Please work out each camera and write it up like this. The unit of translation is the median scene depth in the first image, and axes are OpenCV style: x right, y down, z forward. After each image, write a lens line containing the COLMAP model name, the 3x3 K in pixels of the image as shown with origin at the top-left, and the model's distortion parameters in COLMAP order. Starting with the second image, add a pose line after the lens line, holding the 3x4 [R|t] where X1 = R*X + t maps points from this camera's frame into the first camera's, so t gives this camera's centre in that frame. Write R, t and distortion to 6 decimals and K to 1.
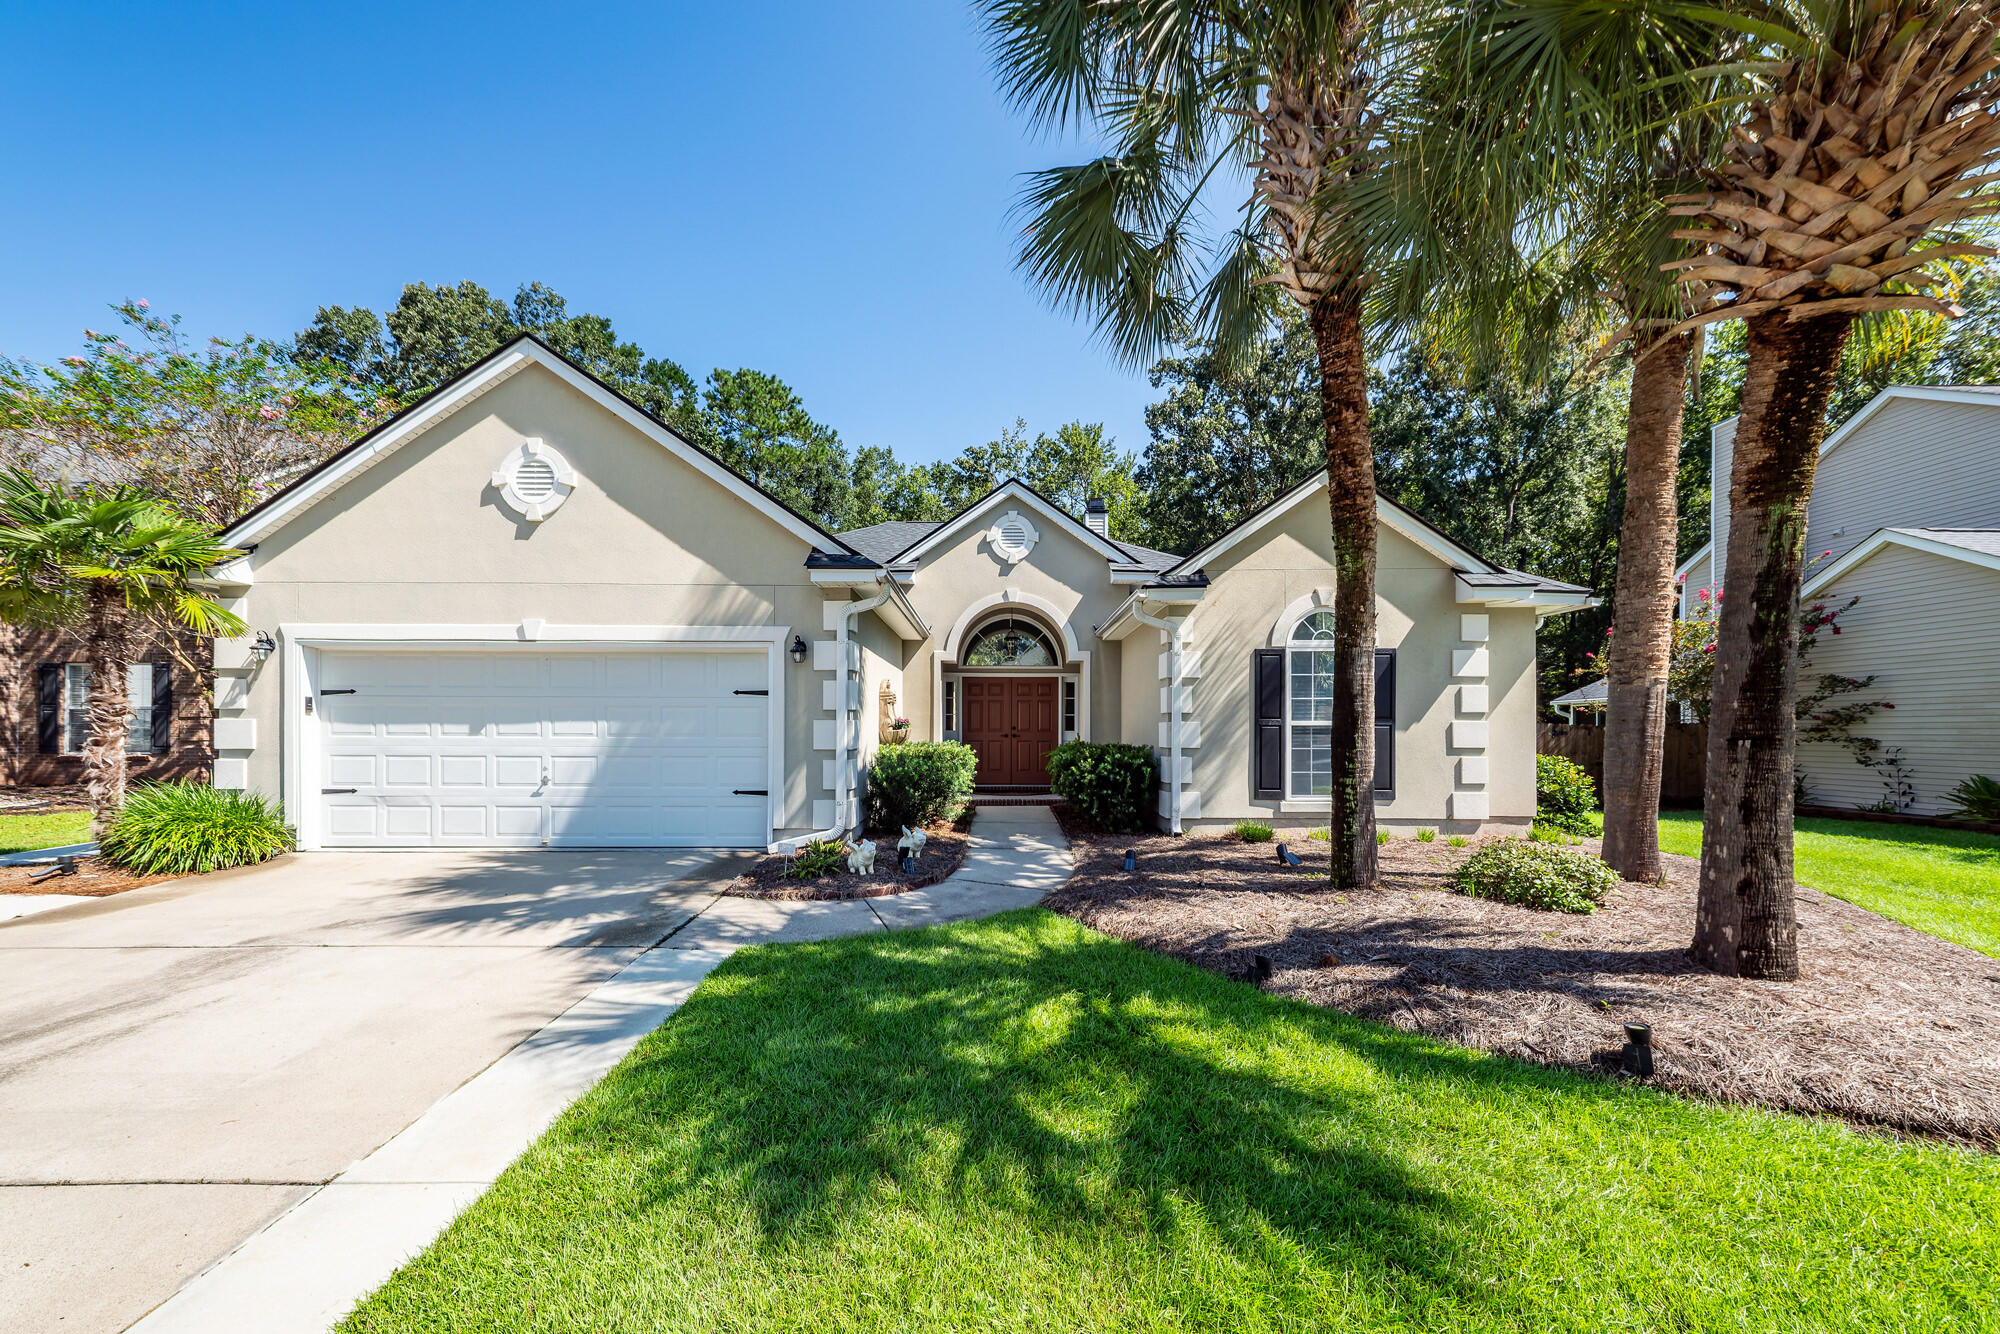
lens RADIAL K [[731.0, 0, 998.5], [0, 731.0, 707.5], [0, 0, 1]] dist [0.020466, -0.004407]
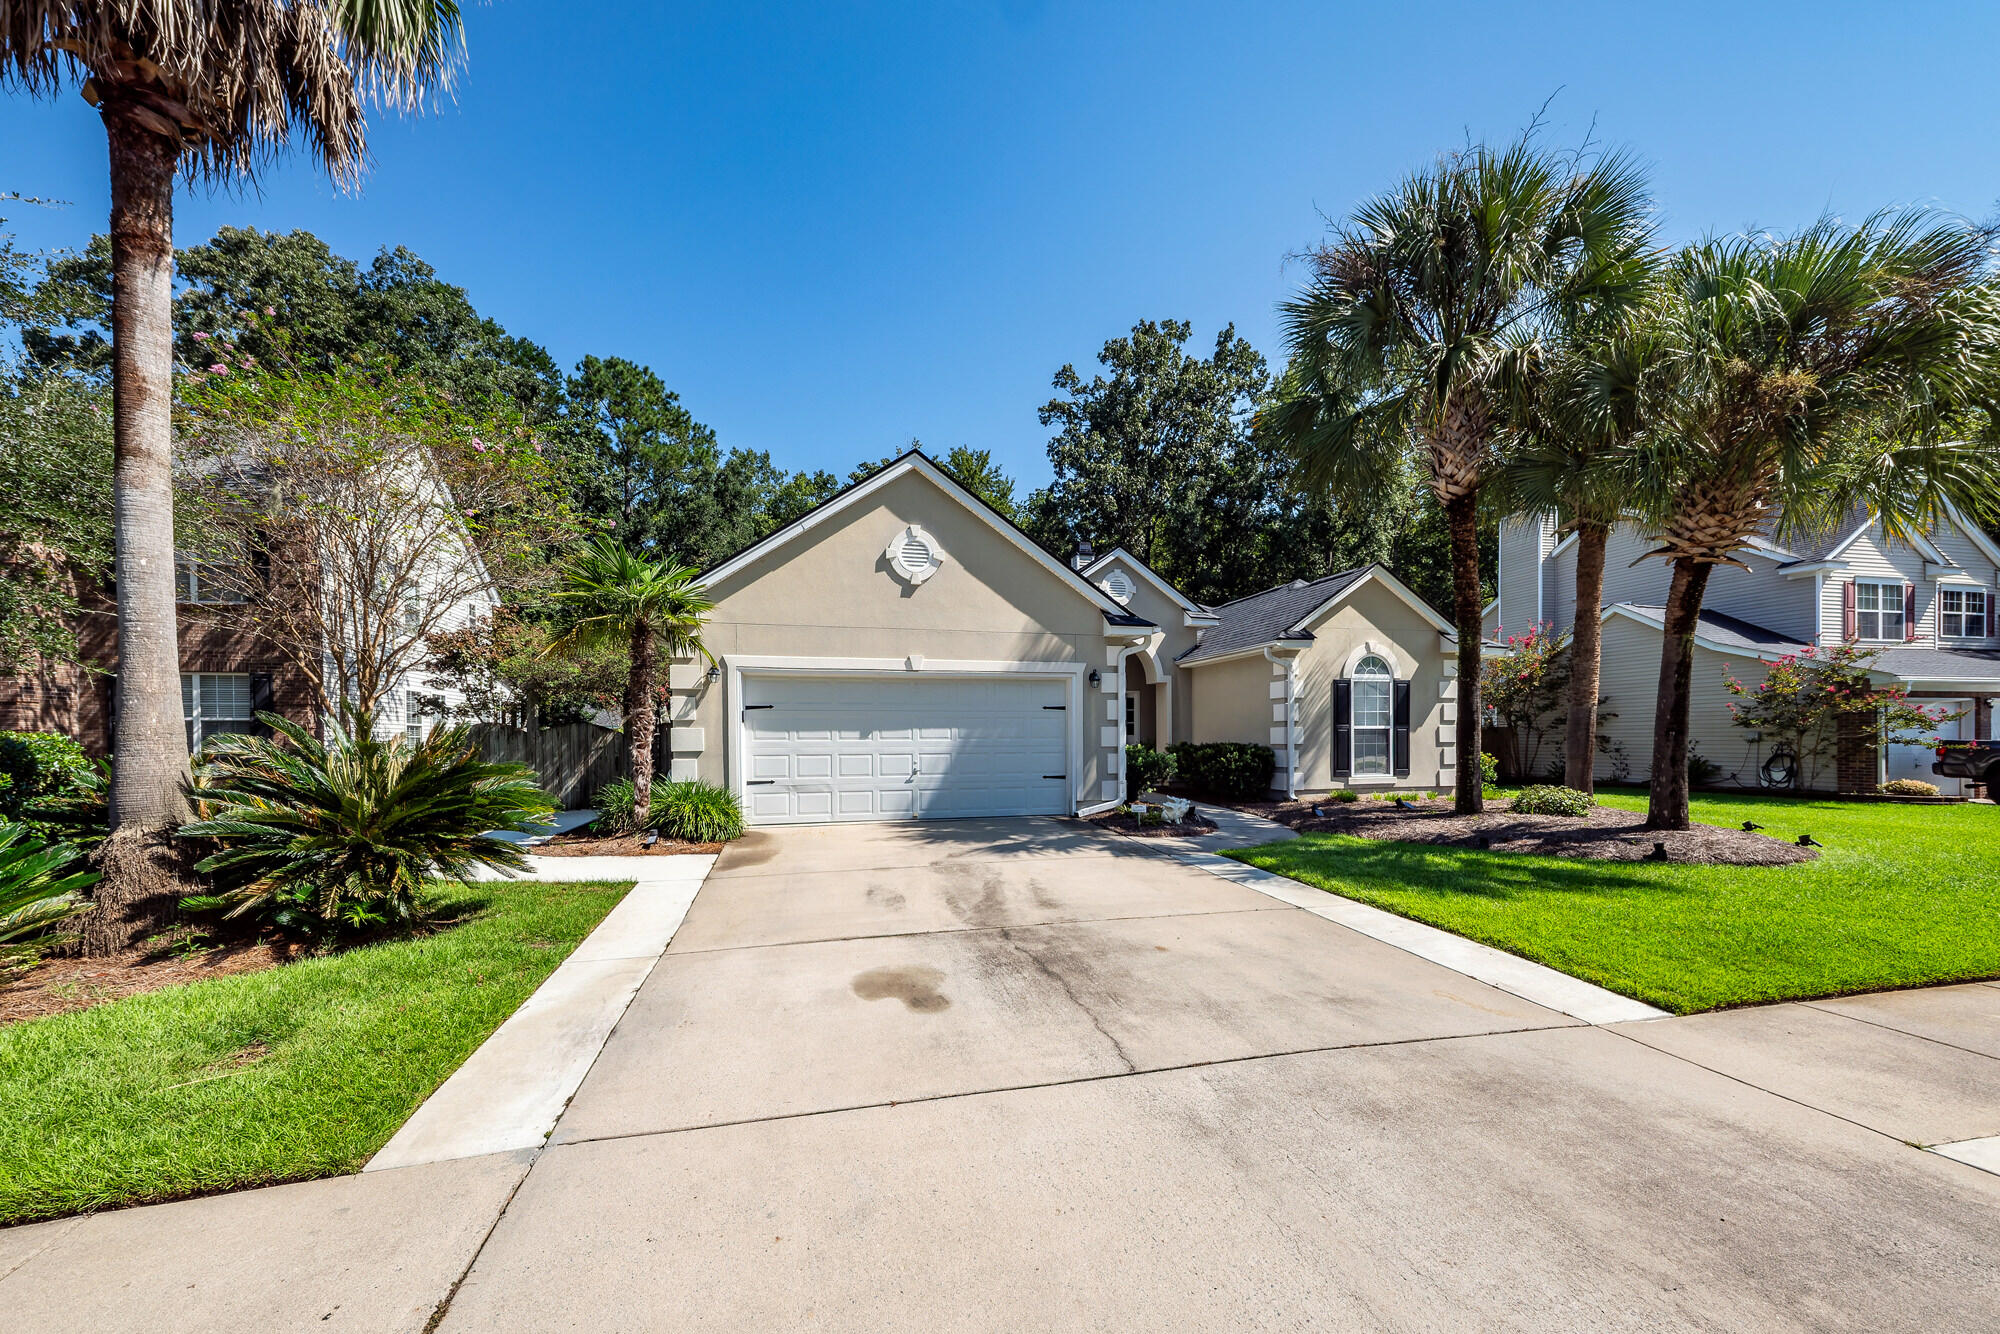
lens RADIAL K [[731.0, 0, 1007.2], [0, 731.0, 719.1], [0, 0, 1]] dist [0.020466, -0.004407]
pose [[0.969536, -0.002575, 0.244934, -0.783931], [0.001495, 0.999988, 0.004592, -0.004859], [-0.244943, -0.004086, 0.969529, -0.372734]]
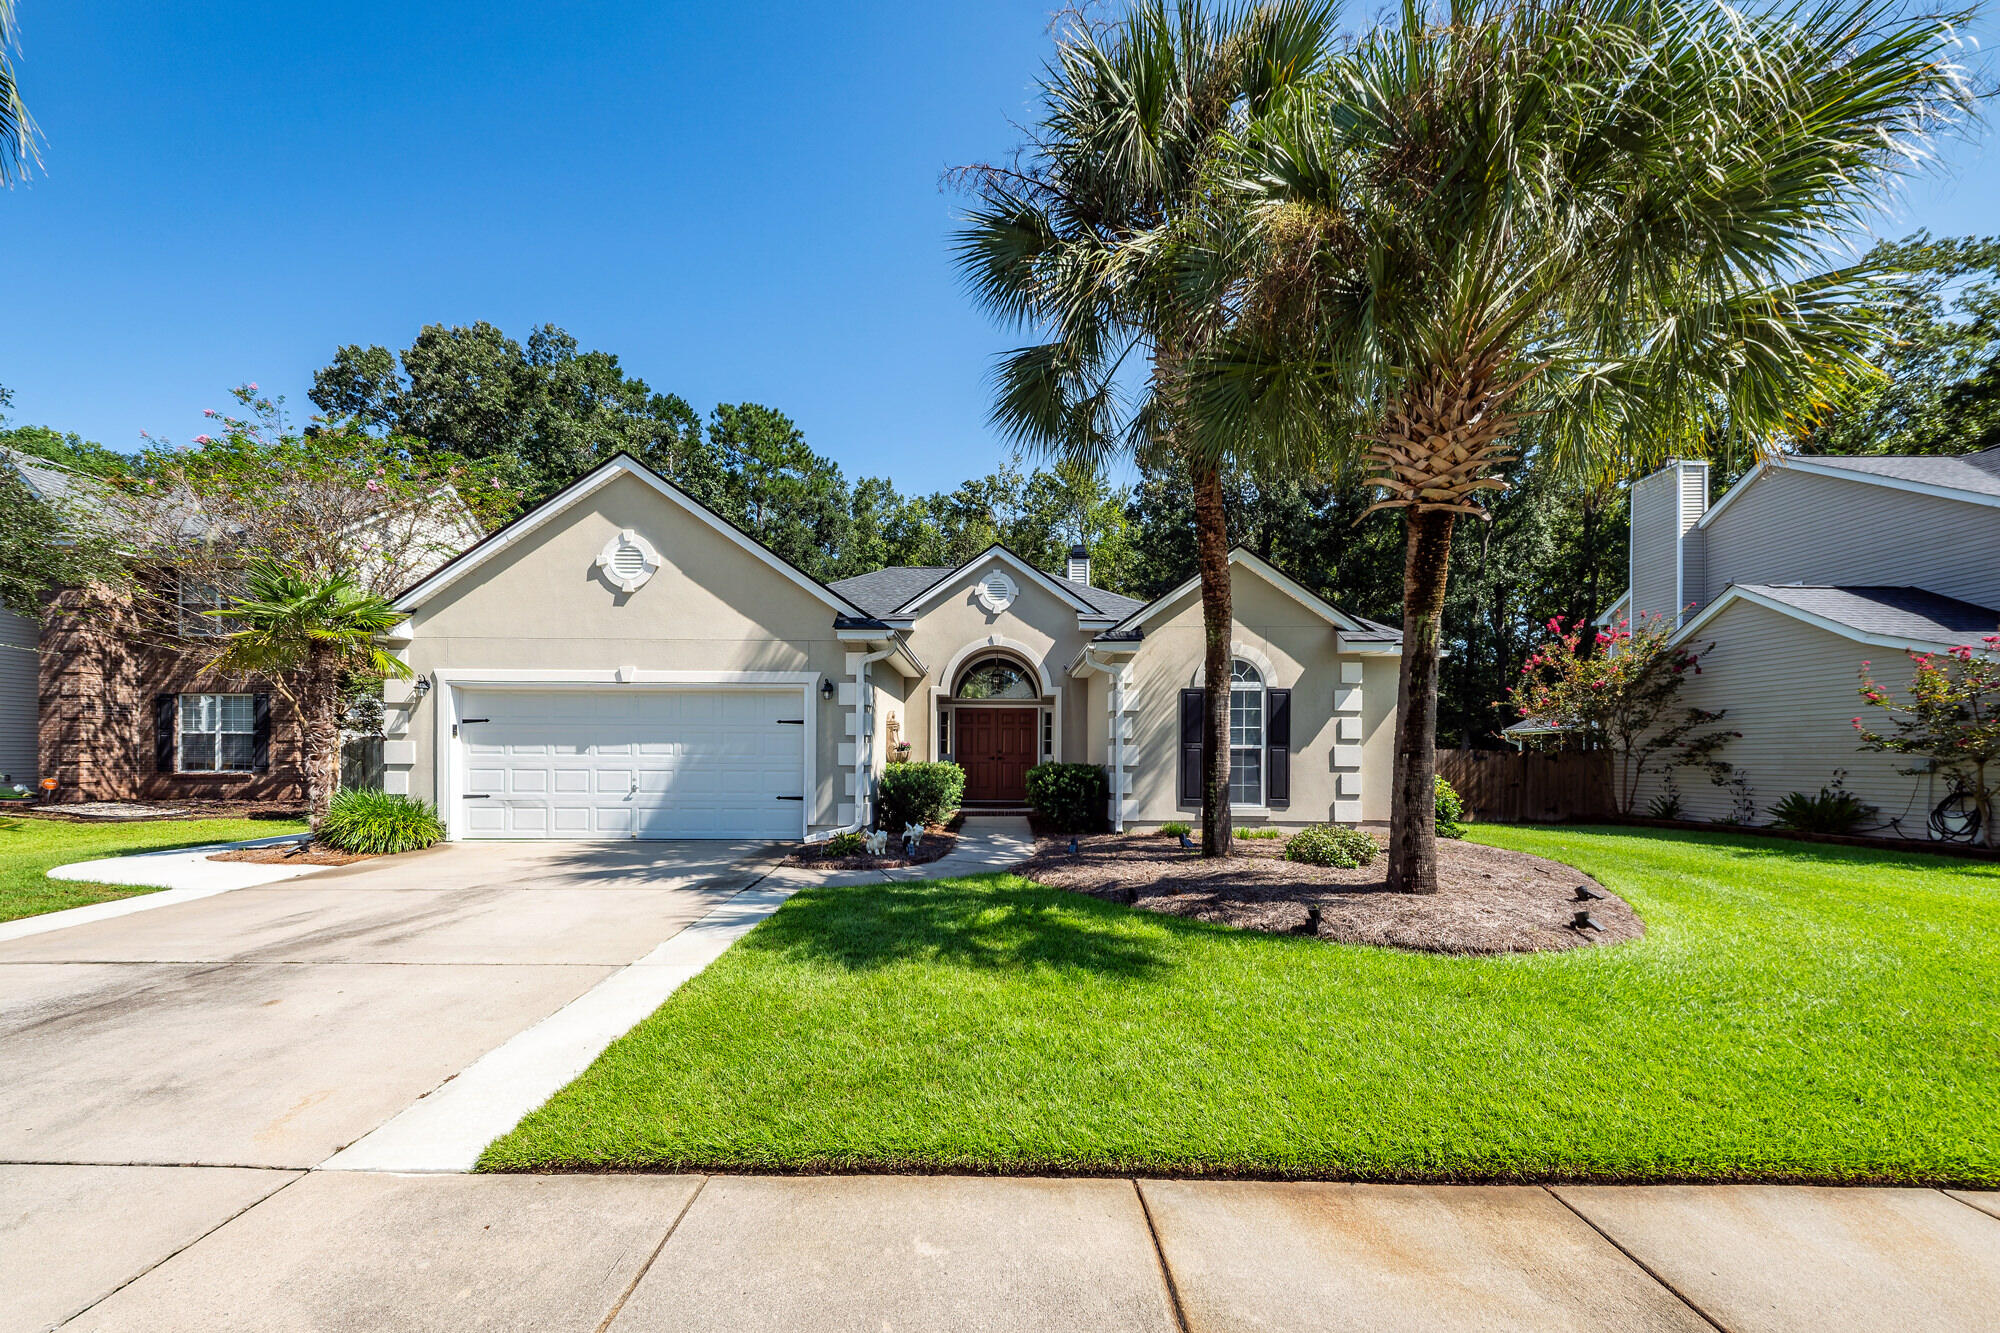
lens RADIAL K [[731.0, 0, 999.3], [0, 731.0, 750.8], [0, 0, 1]] dist [0.020466, -0.004407]
pose [[0.999991, 0.002829, 0.003092, 0.032815], [-0.002895, 0.999764, 0.021522, 0.001938], [-0.003030, -0.021531, 0.999764, -0.311084]]
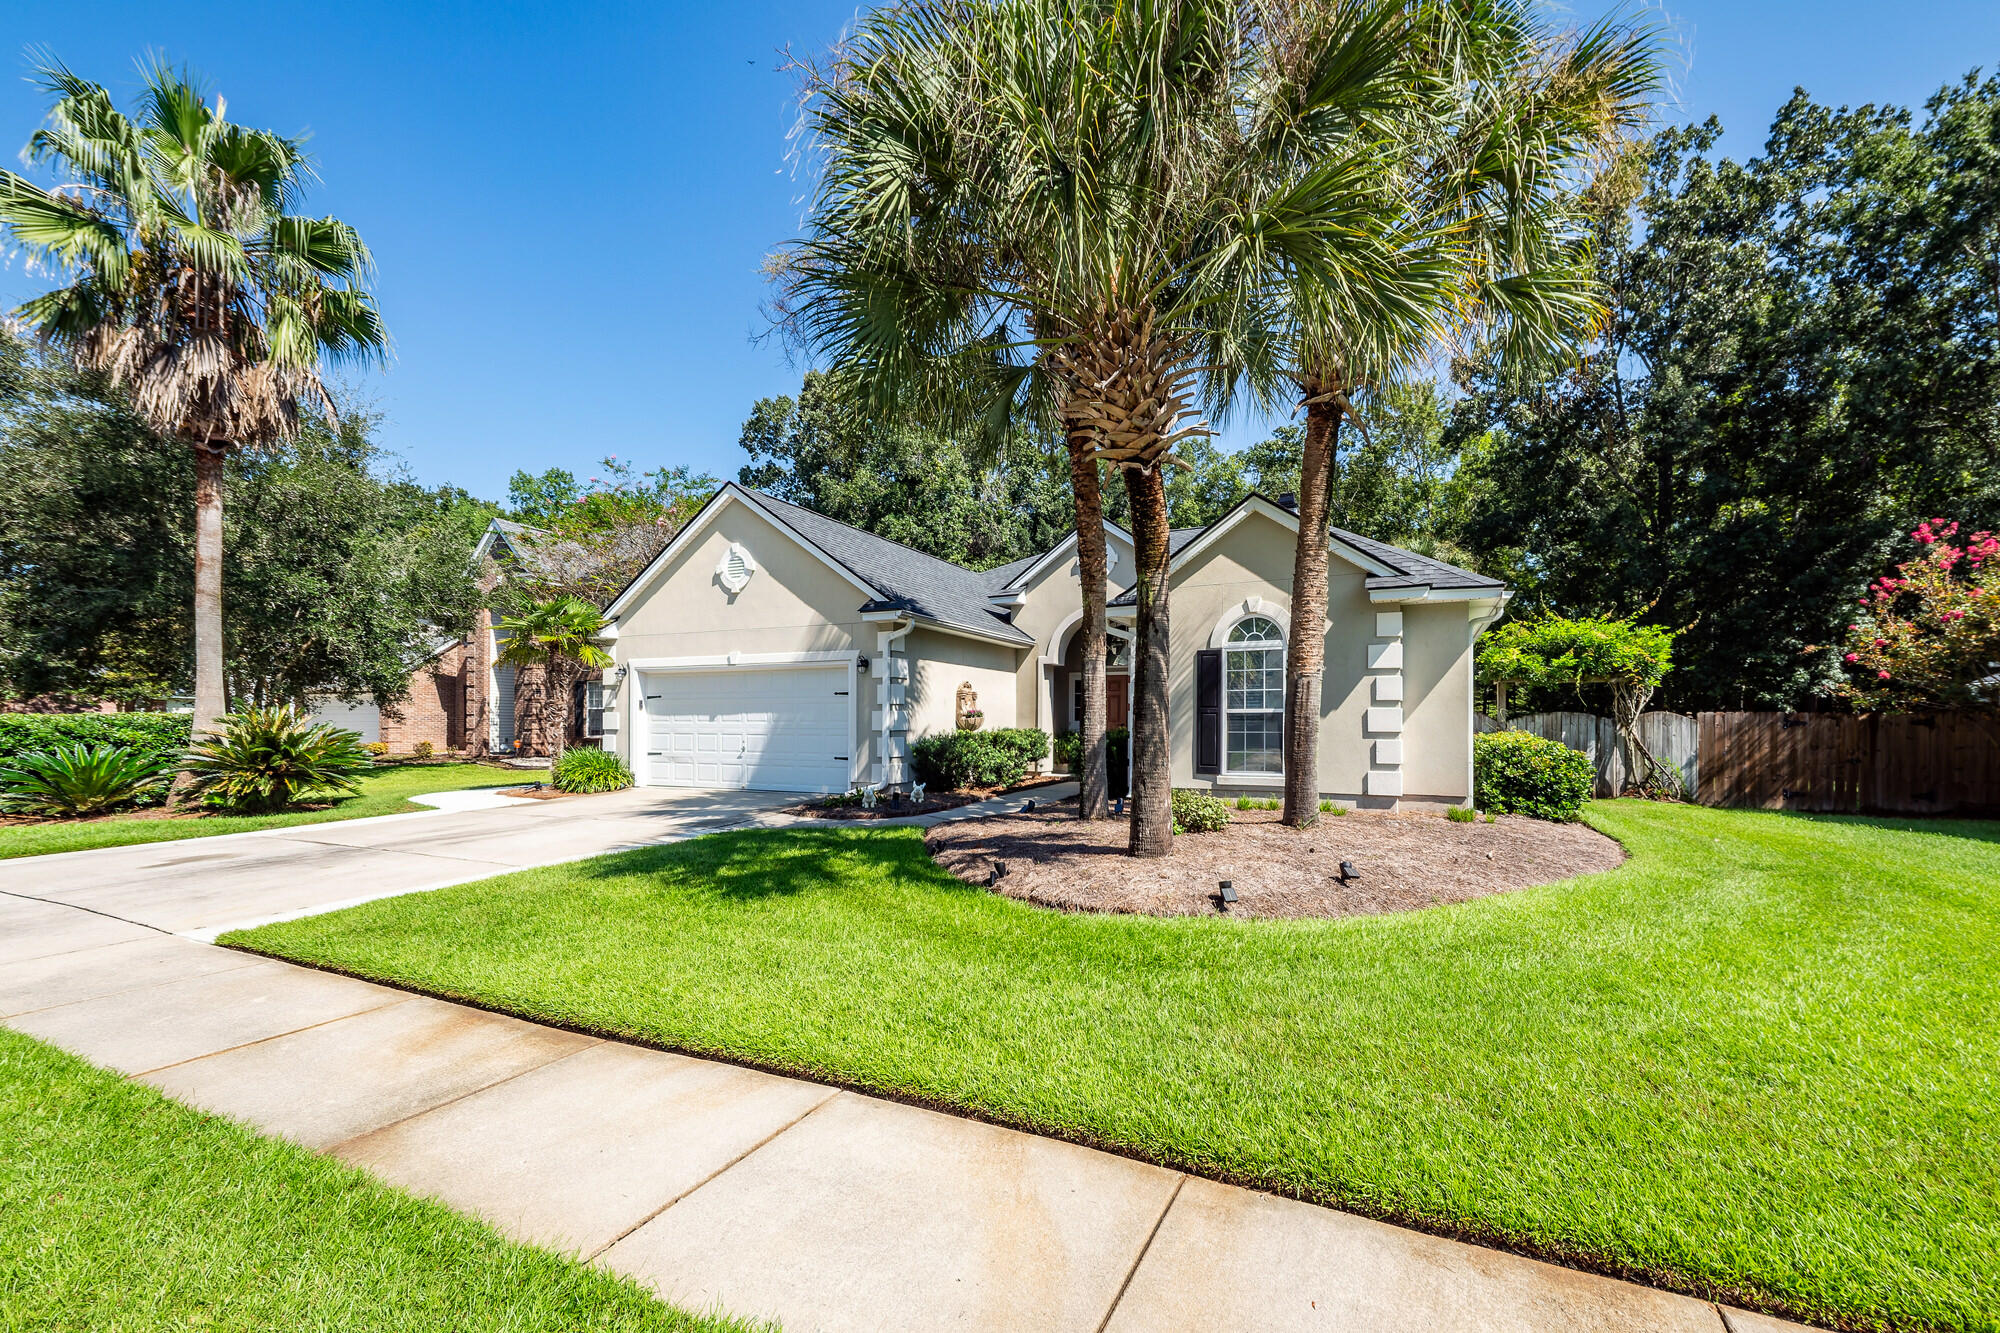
lens RADIAL K [[771.1, 0, 1060.5], [0, 771.1, 705.9], [0, 0, 1]] dist [0.032200, 0.000202]
pose [[0.918494, -0.009823, -0.395313, 0.730187], [0.011679, 0.999929, 0.002289, 0.007708], [0.395263, -0.006719, 0.918544, -0.316005]]
